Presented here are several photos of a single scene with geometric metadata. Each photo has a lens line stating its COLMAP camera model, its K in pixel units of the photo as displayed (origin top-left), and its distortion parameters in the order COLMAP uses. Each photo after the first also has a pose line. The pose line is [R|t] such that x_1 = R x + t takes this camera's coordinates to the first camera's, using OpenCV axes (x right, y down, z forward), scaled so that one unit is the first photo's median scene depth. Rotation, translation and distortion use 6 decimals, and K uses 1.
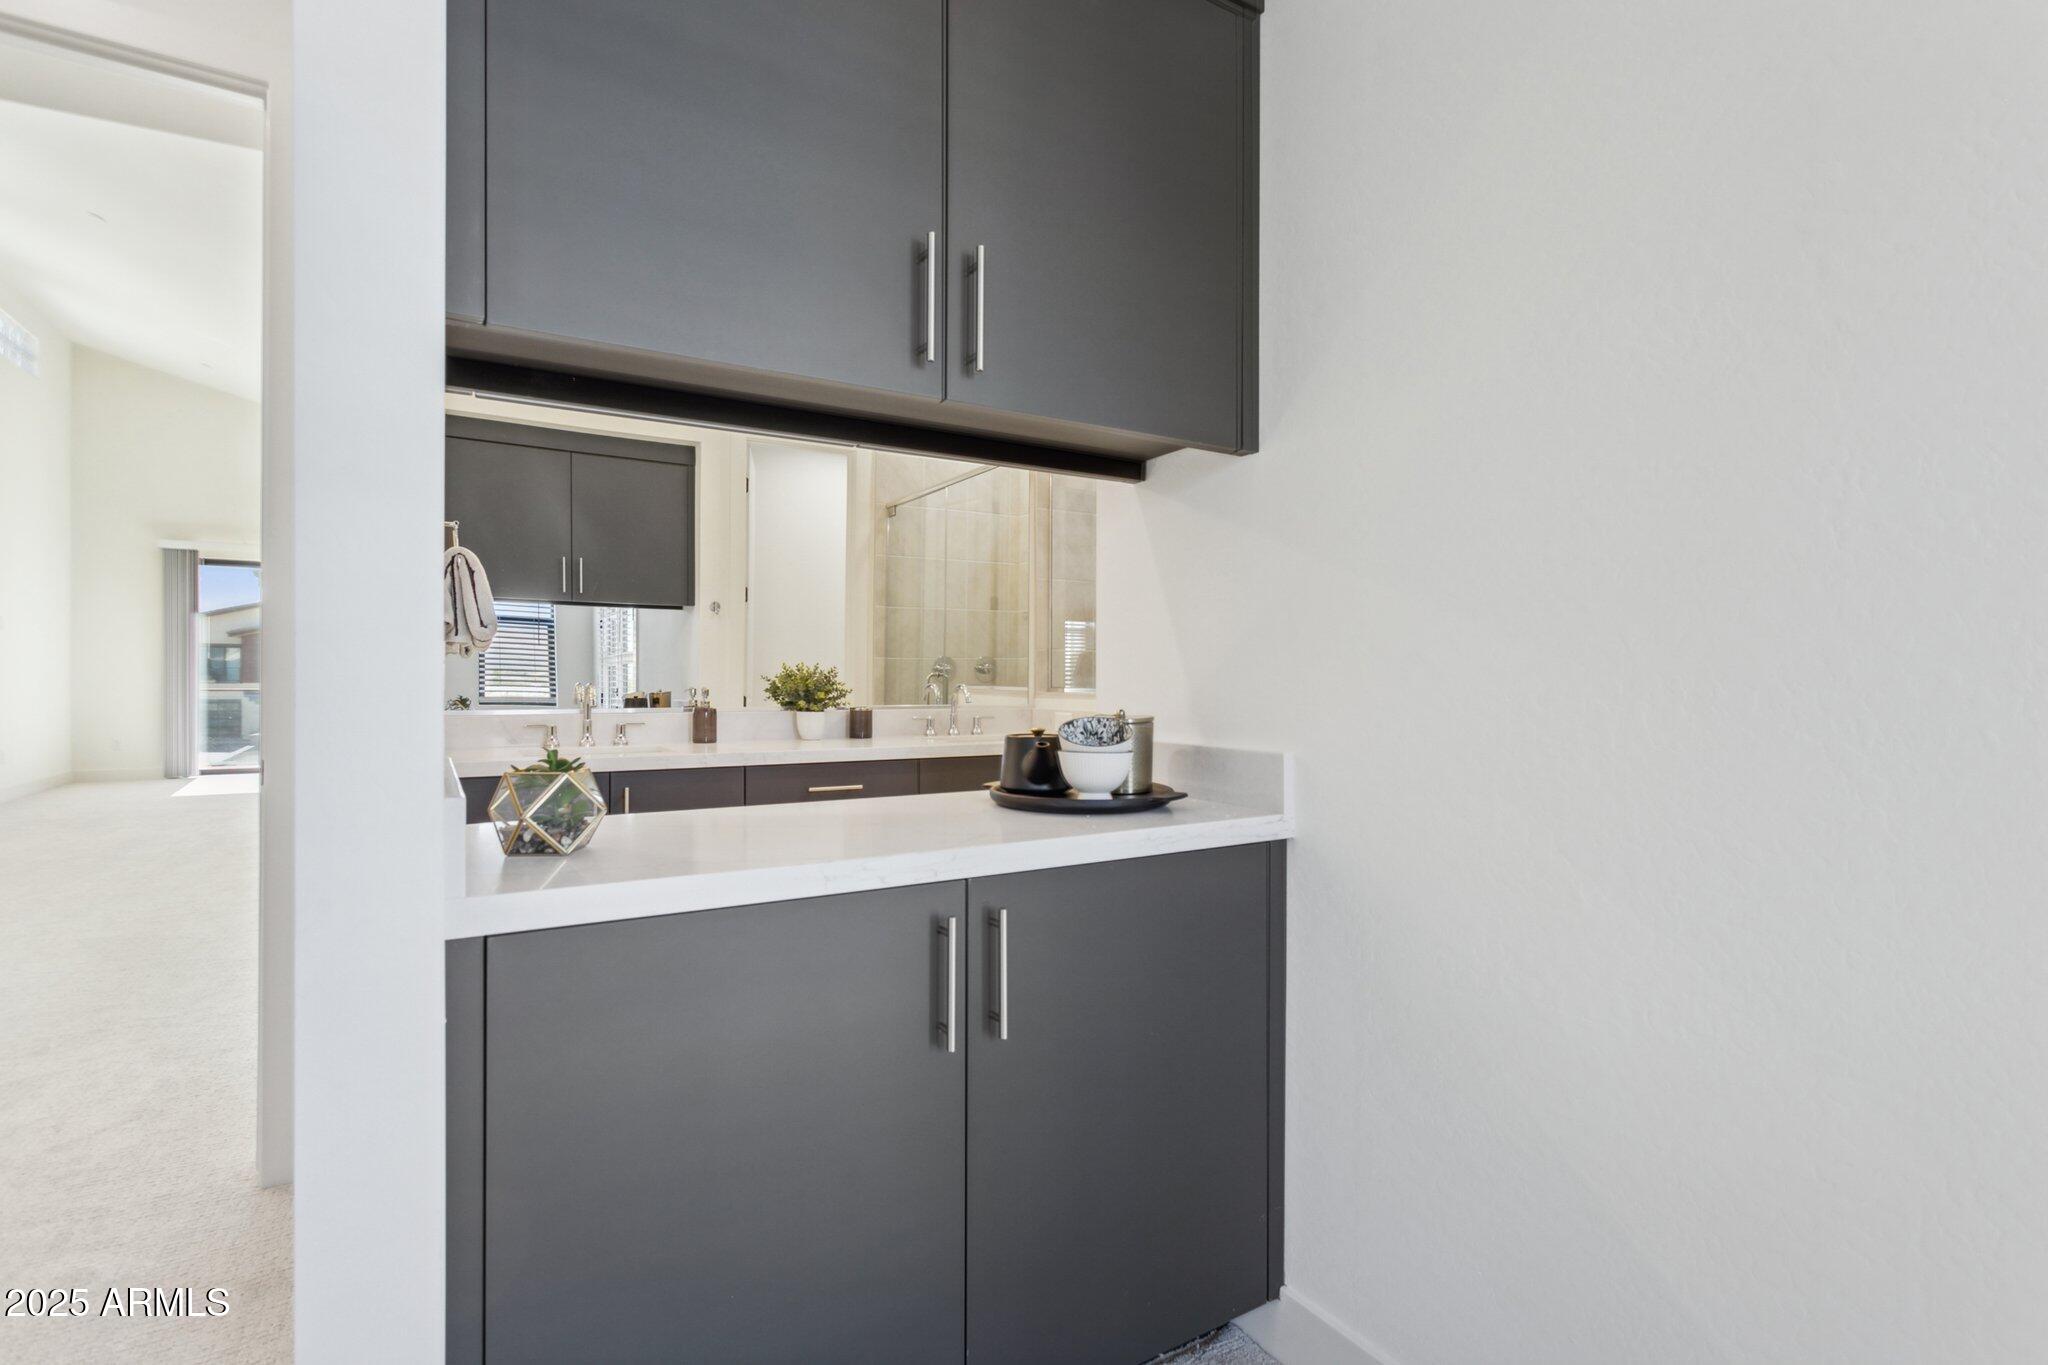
lens RADIAL K [[969.6, 0, 1017.5], [0, 969.6, 674.1], [0, 0, 1]] dist [0.000677, 0.000650]
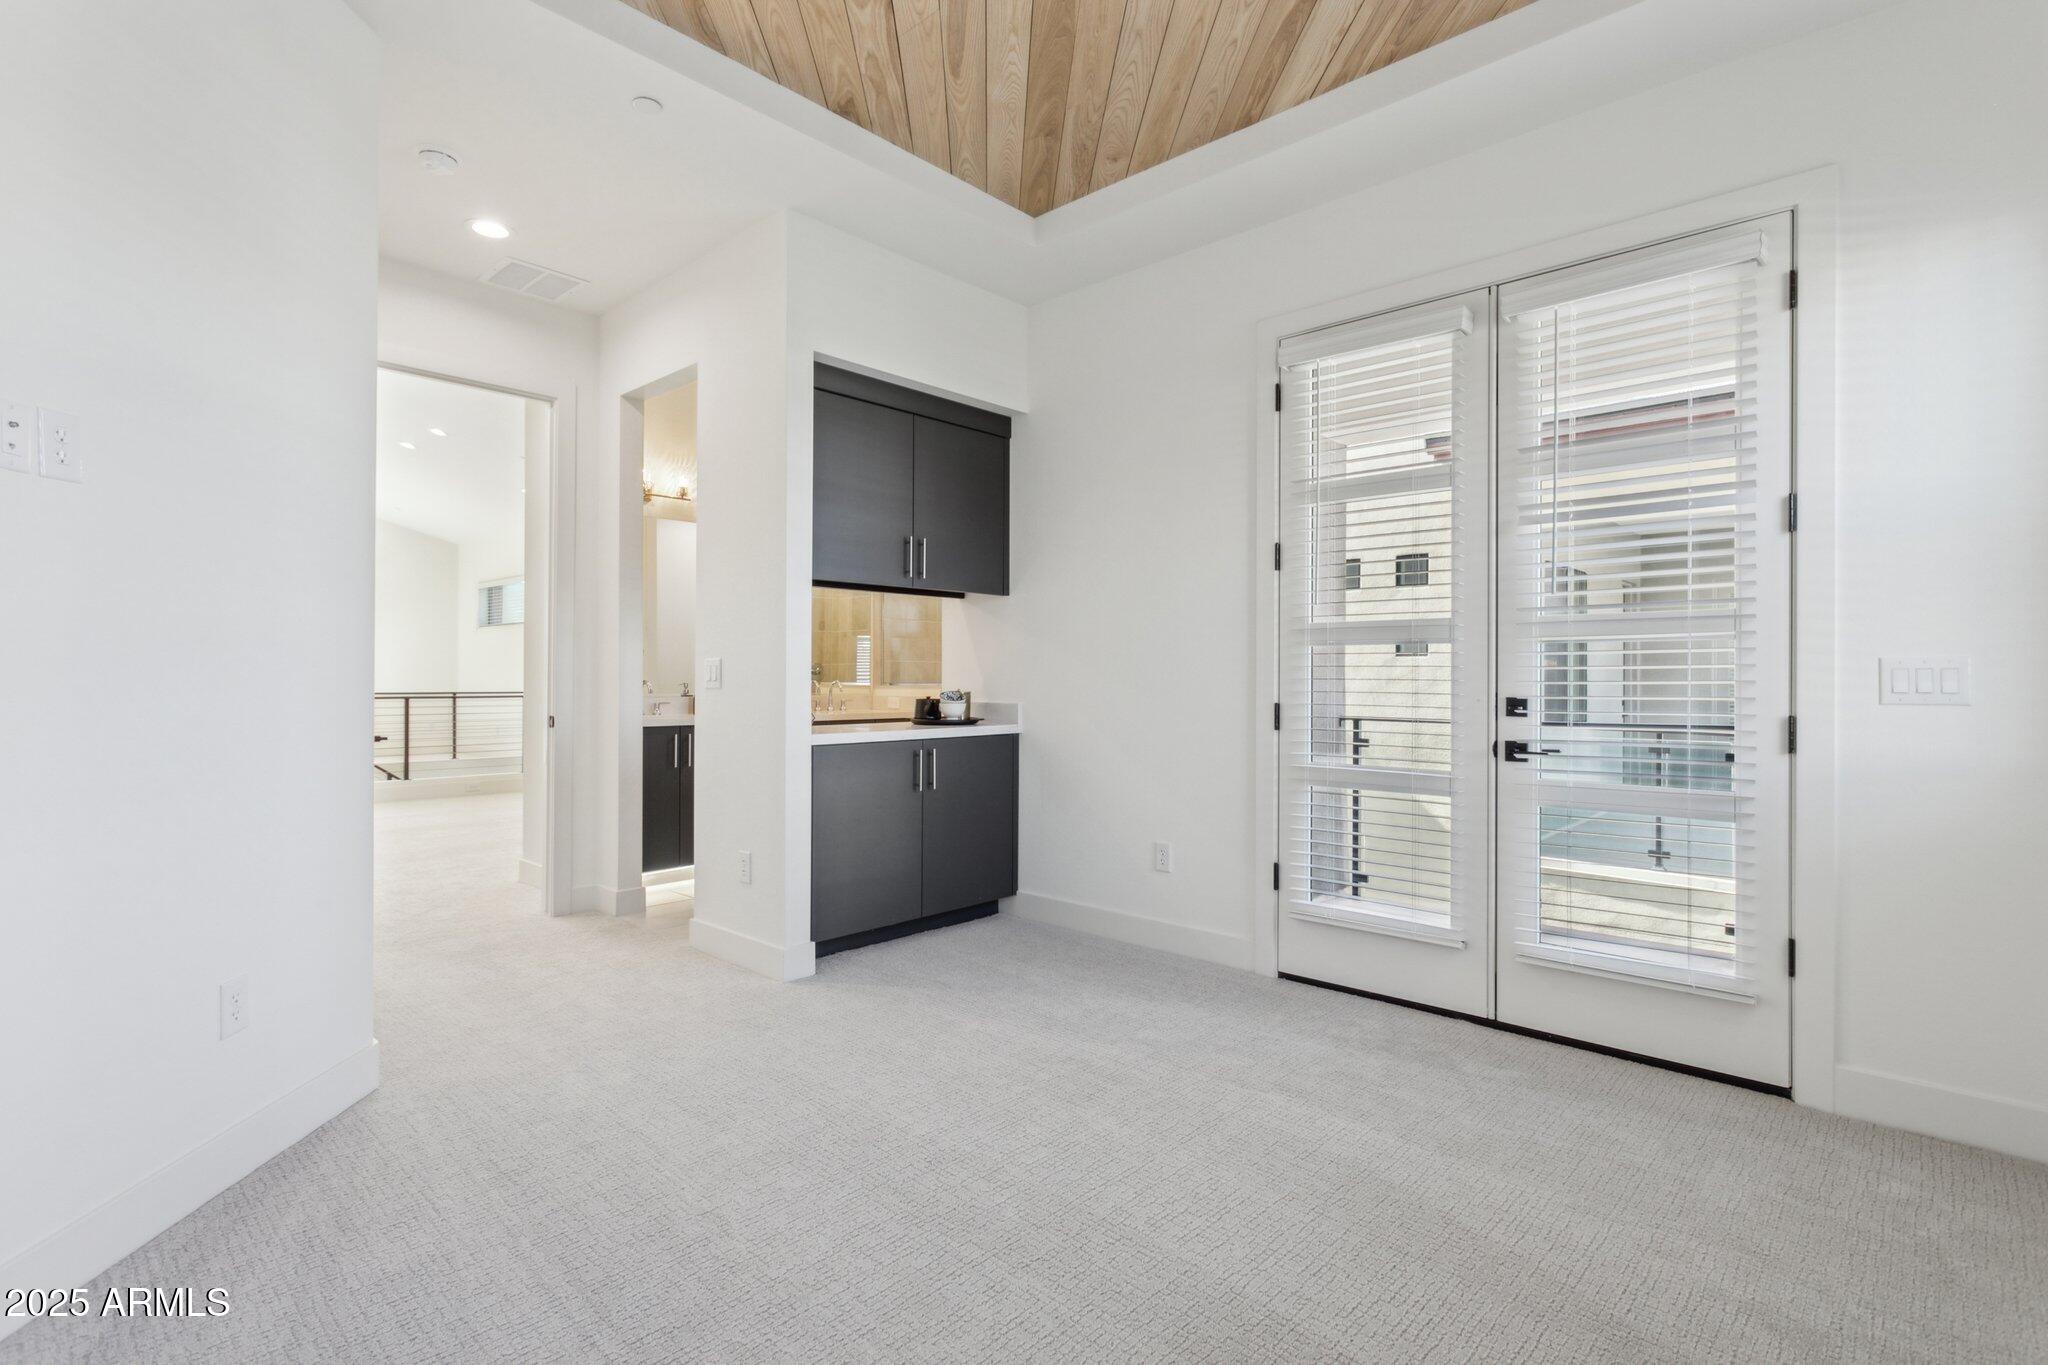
lens RADIAL K [[969.6, 0, 1017.5], [0, 969.6, 674.1], [0, 0, 1]] dist [0.000677, 0.000650]
pose [[0.962830, 0.000650, 0.270108, -0.478598], [-0.000664, 1.000000, -0.000038, -0.004078], [-0.270108, -0.000143, 0.962830, -1.681547]]
